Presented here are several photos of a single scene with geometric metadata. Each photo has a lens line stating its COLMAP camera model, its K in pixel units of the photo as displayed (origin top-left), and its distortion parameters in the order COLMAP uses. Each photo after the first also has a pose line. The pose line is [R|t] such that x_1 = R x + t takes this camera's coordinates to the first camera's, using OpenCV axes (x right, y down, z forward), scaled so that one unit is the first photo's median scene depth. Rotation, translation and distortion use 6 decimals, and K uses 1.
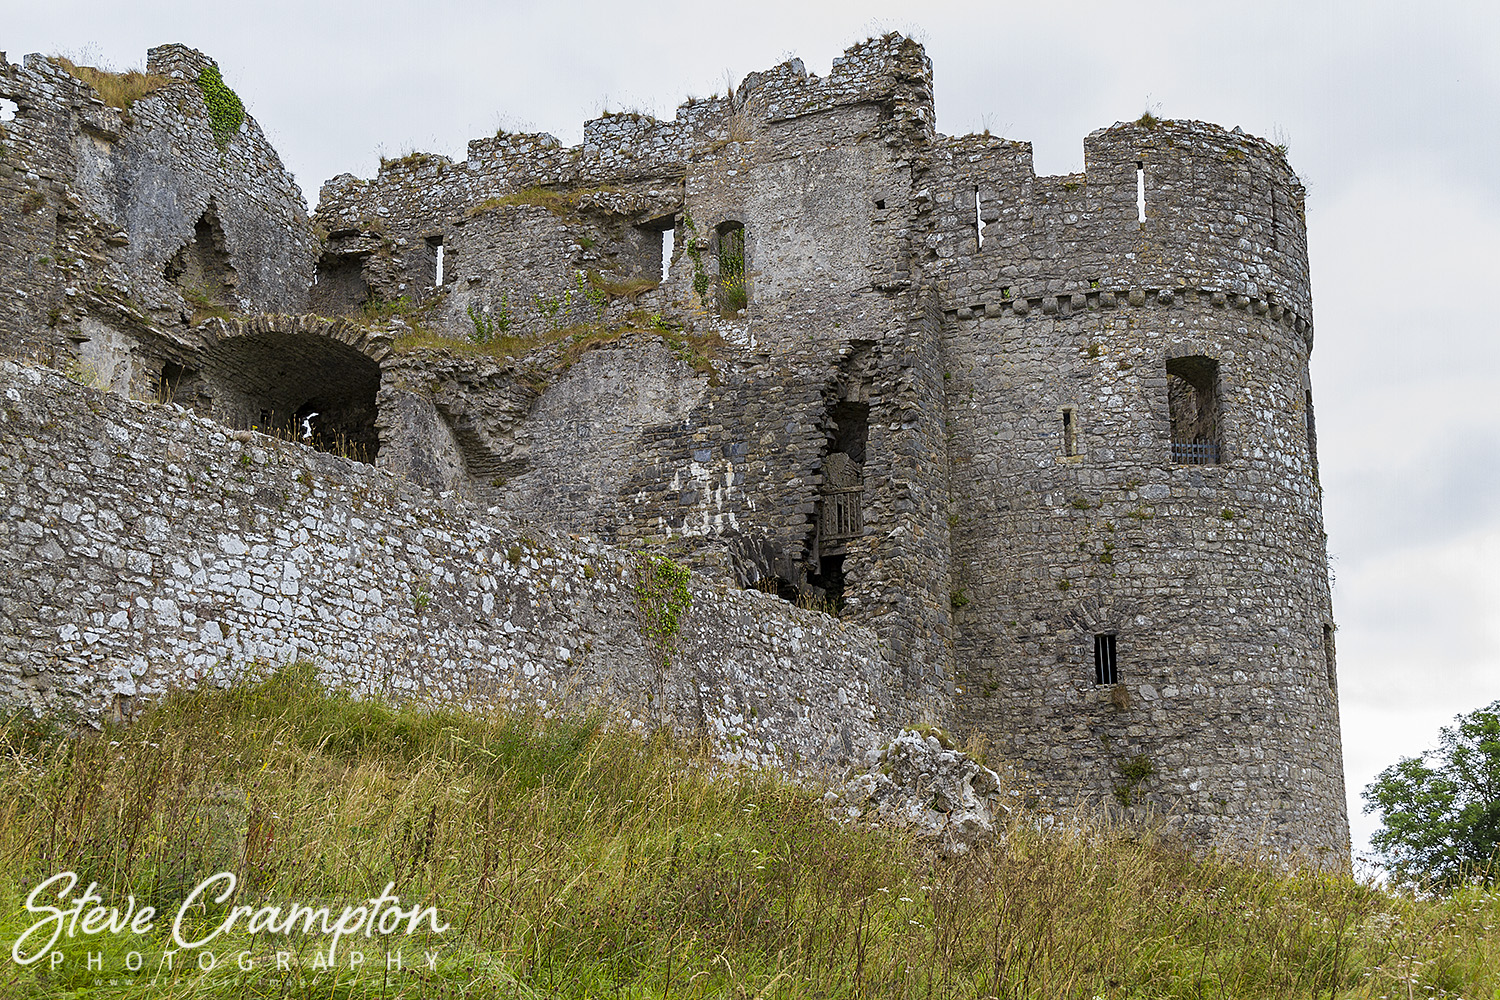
lens RADIAL K [[2304.1, 0, 828.5], [0, 2304.1, 500.6], [0, 0, 1]] dist [-0.009286, 0.025248]
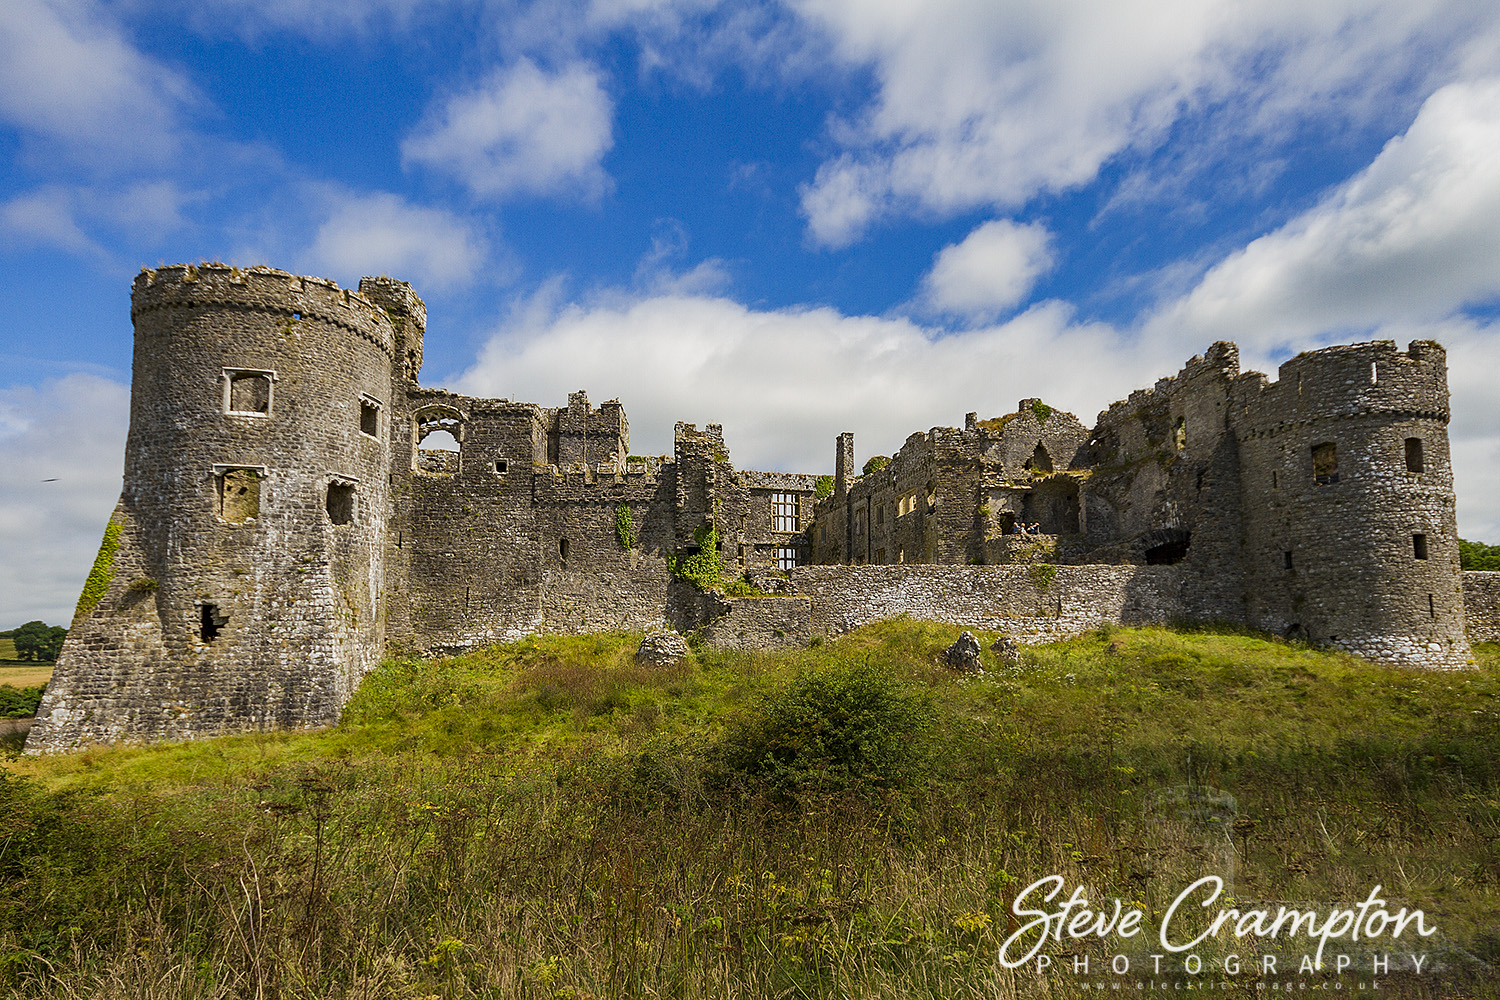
lens RADIAL K [[921.9, 0, 725.3], [0, 921.9, 561.6], [0, 0, 1]] dist [0.104285, 0.000225]
pose [[0.503400, -0.068779, -0.861312, 0.769603], [0.201646, 0.978653, 0.039705, -0.113856], [0.840195, -0.193668, 0.506523, -0.172204]]
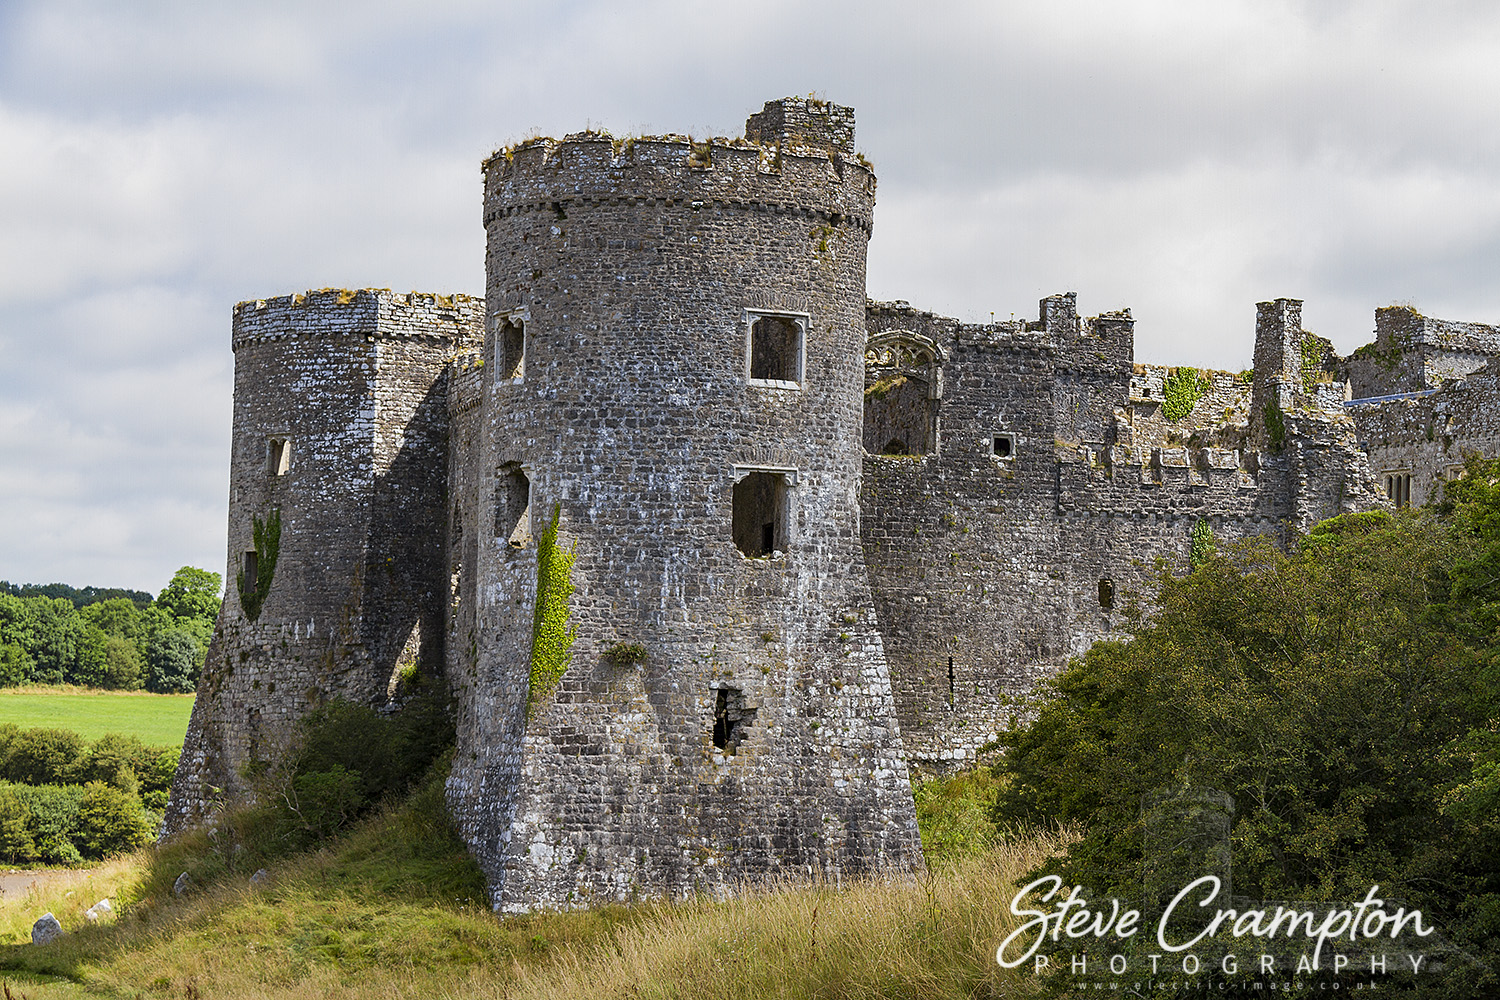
lens RADIAL K [[3573.4, 0, 753.1], [0, 3573.4, 540.9], [0, 0, 1]] dist [0.032274, -0.226395]
pose [[0.709770, -0.002779, -0.704428, 1.323524], [0.132442, 0.982686, 0.129570, -0.544469], [0.691871, -0.185260, 0.697849, -1.770117]]
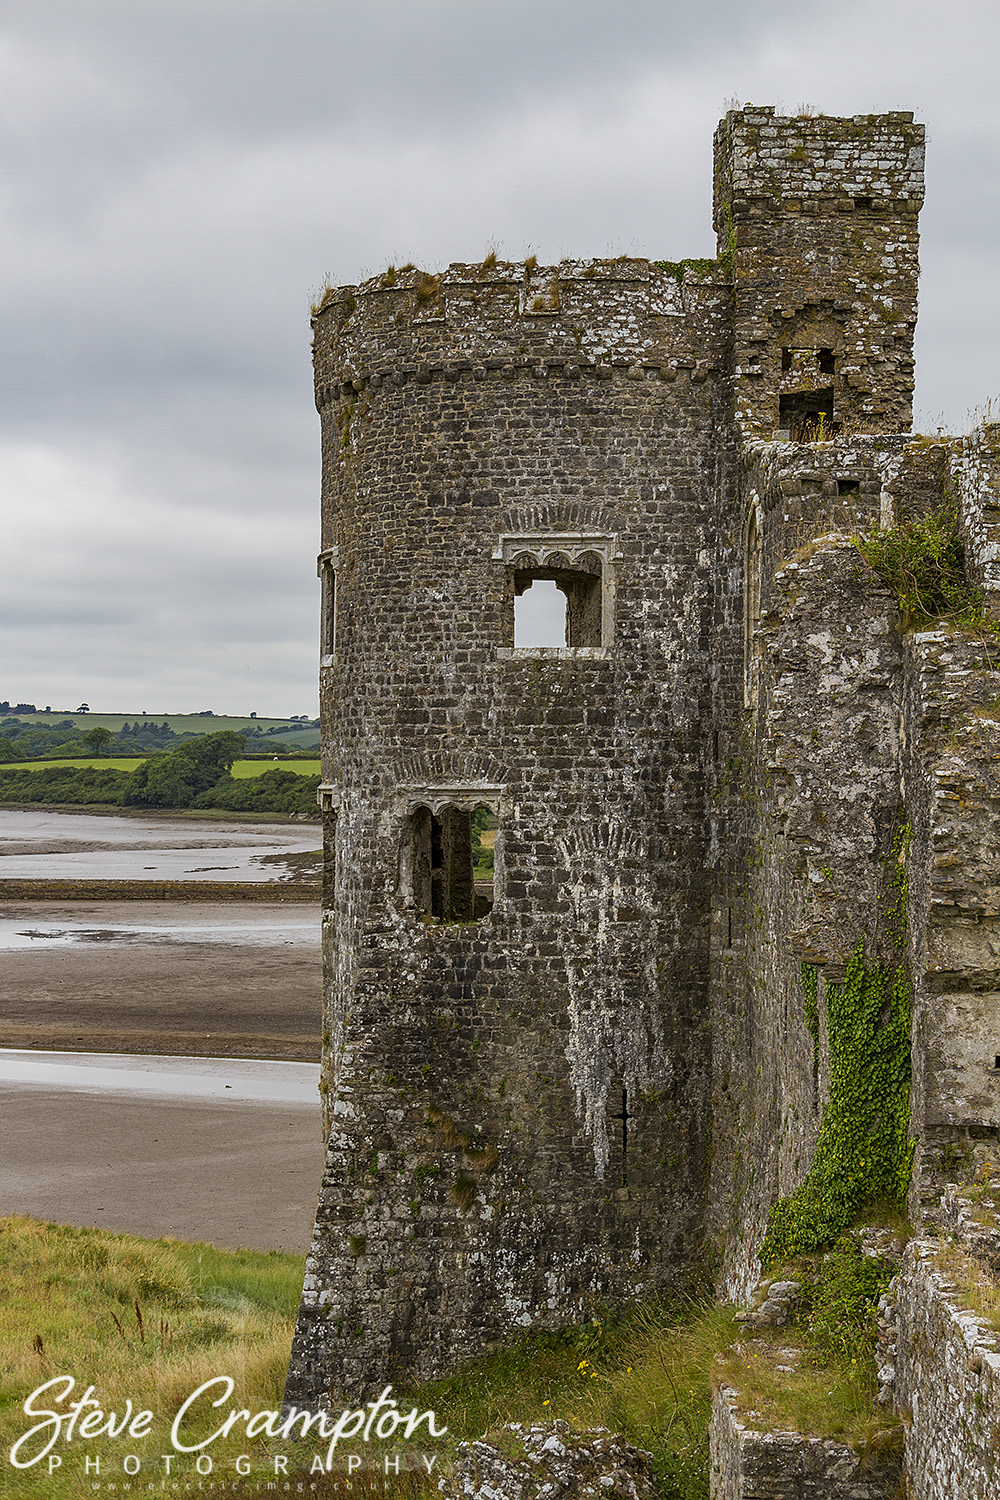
lens RADIAL K [[2730.5, 0, 508.4], [0, 2730.5, 725.3], [0, 0, 1]] dist [0.000535, -0.073062]
pose [[-0.873714, 0.016134, -0.486172, 0.163334], [0.133703, 0.968920, -0.208128, -0.037727], [0.467704, -0.246847, -0.848716, 1.023427]]
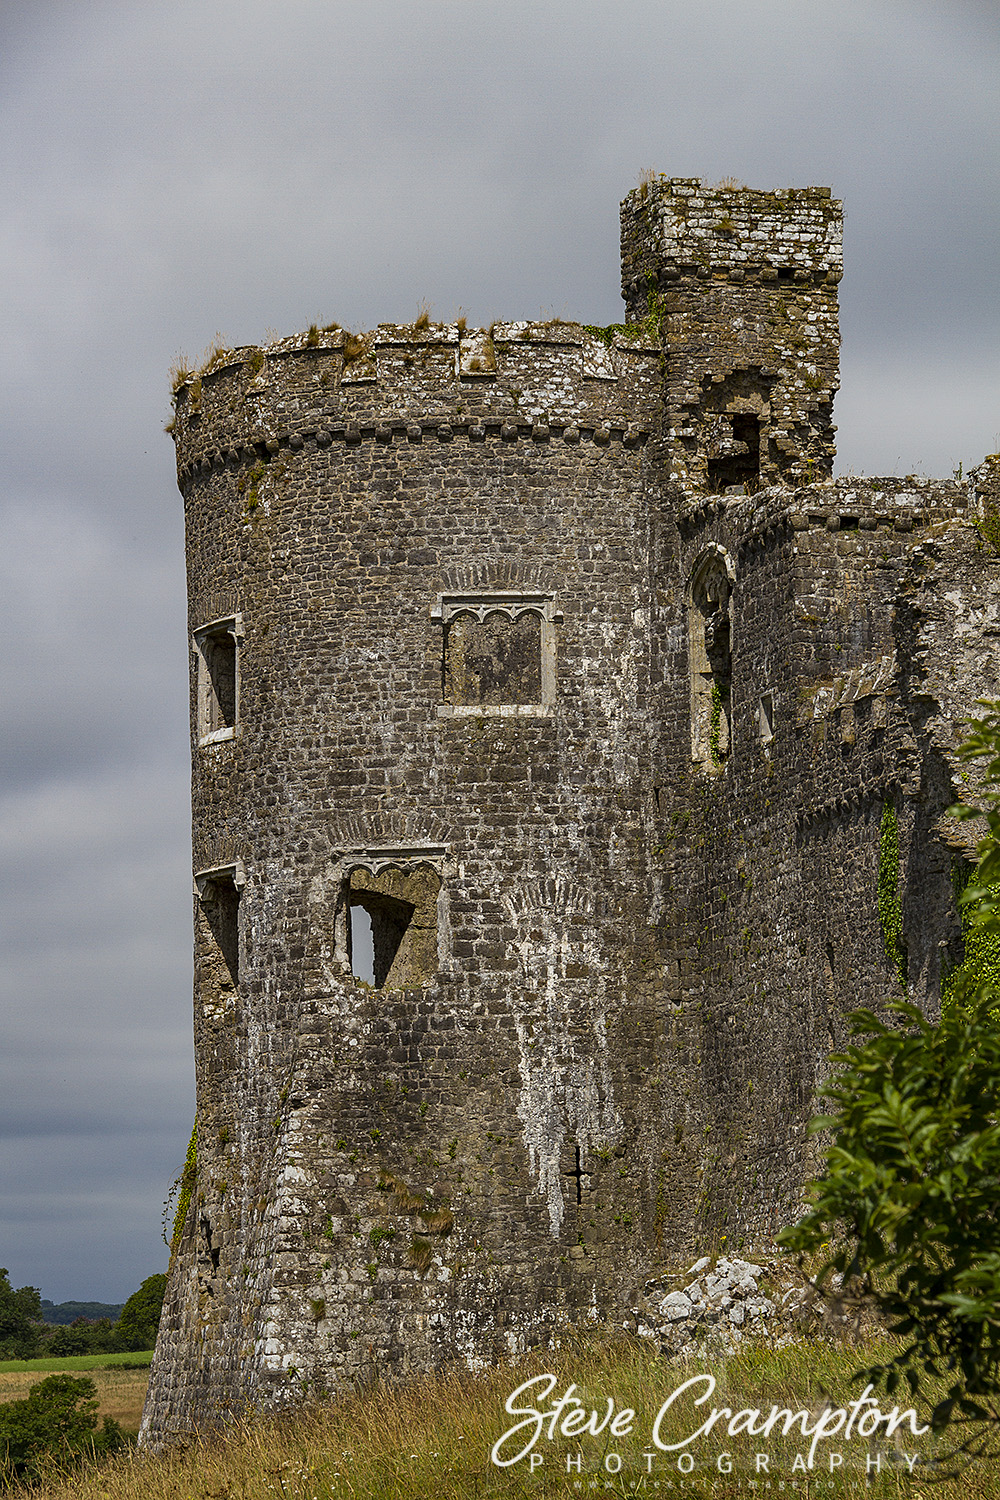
lens RADIAL K [[5267.6, 0, 500.0], [0, 5267.6, 750.0], [0, 0, 1]] dist [-0.065286, -2.316026]
pose [[-0.738110, -0.038367, -0.673589, 1.067868], [0.198652, 0.941765, -0.271322, 0.309249], [0.644772, -0.334075, -0.687504, 1.575263]]
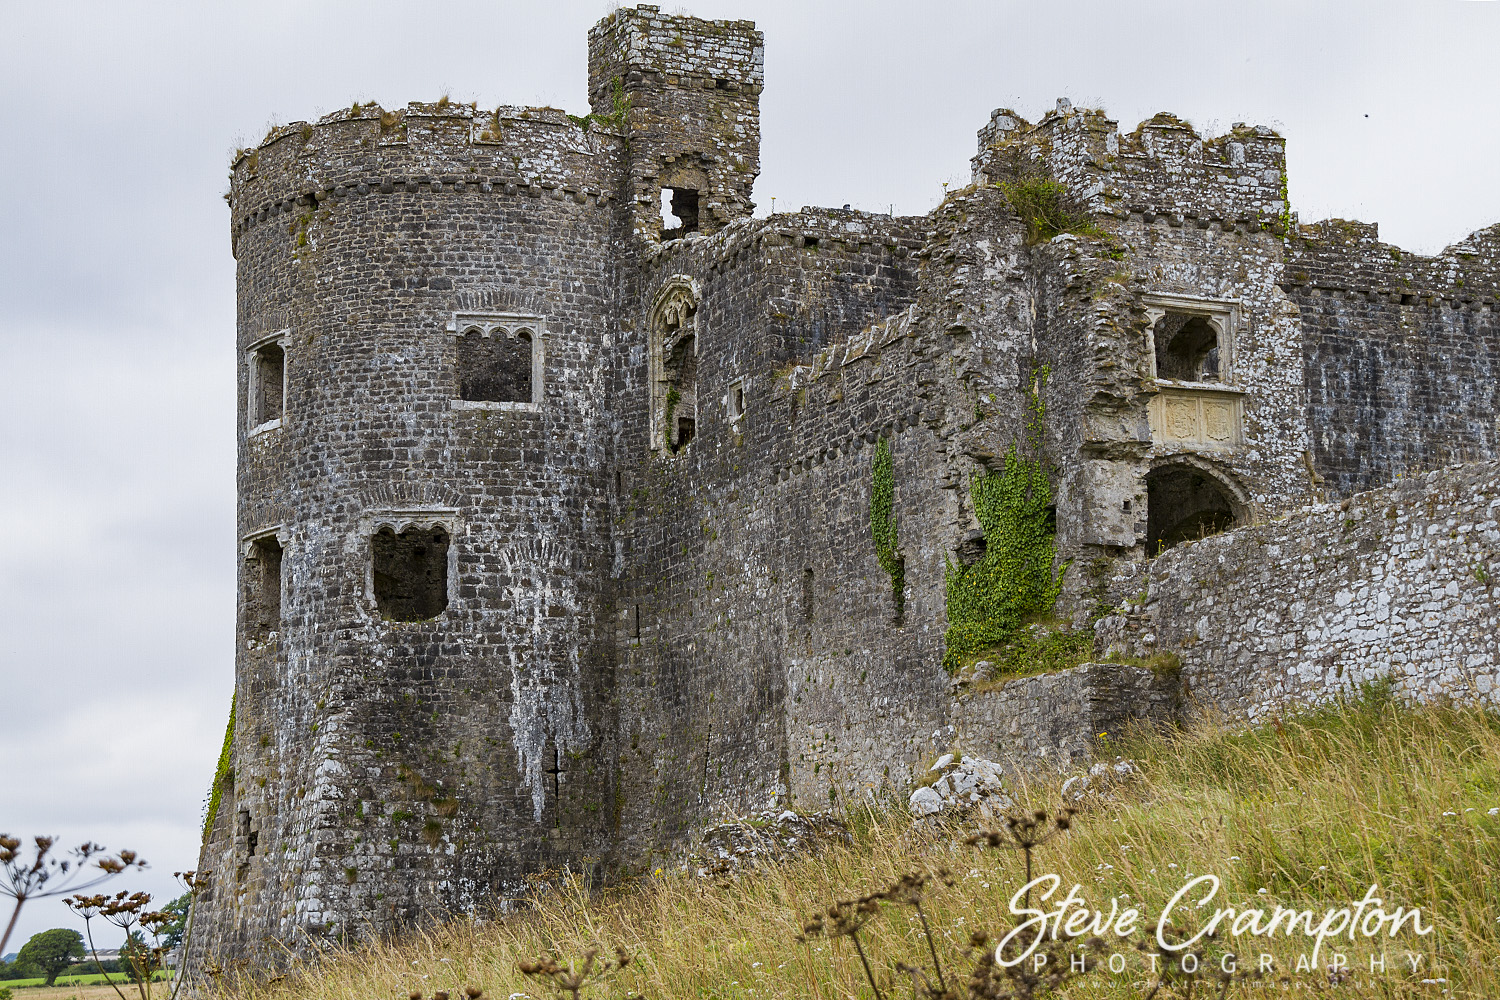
lens RADIAL K [[2812.1, 0, 679.2], [0, 2812.1, 561.7], [0, 0, 1]] dist [-0.008997, -0.126520]
pose [[-0.619046, -0.082126, -0.781049, 0.684572], [0.218177, 0.937386, -0.271488, 0.199336], [0.754441, -0.338470, -0.562368, 0.950118]]
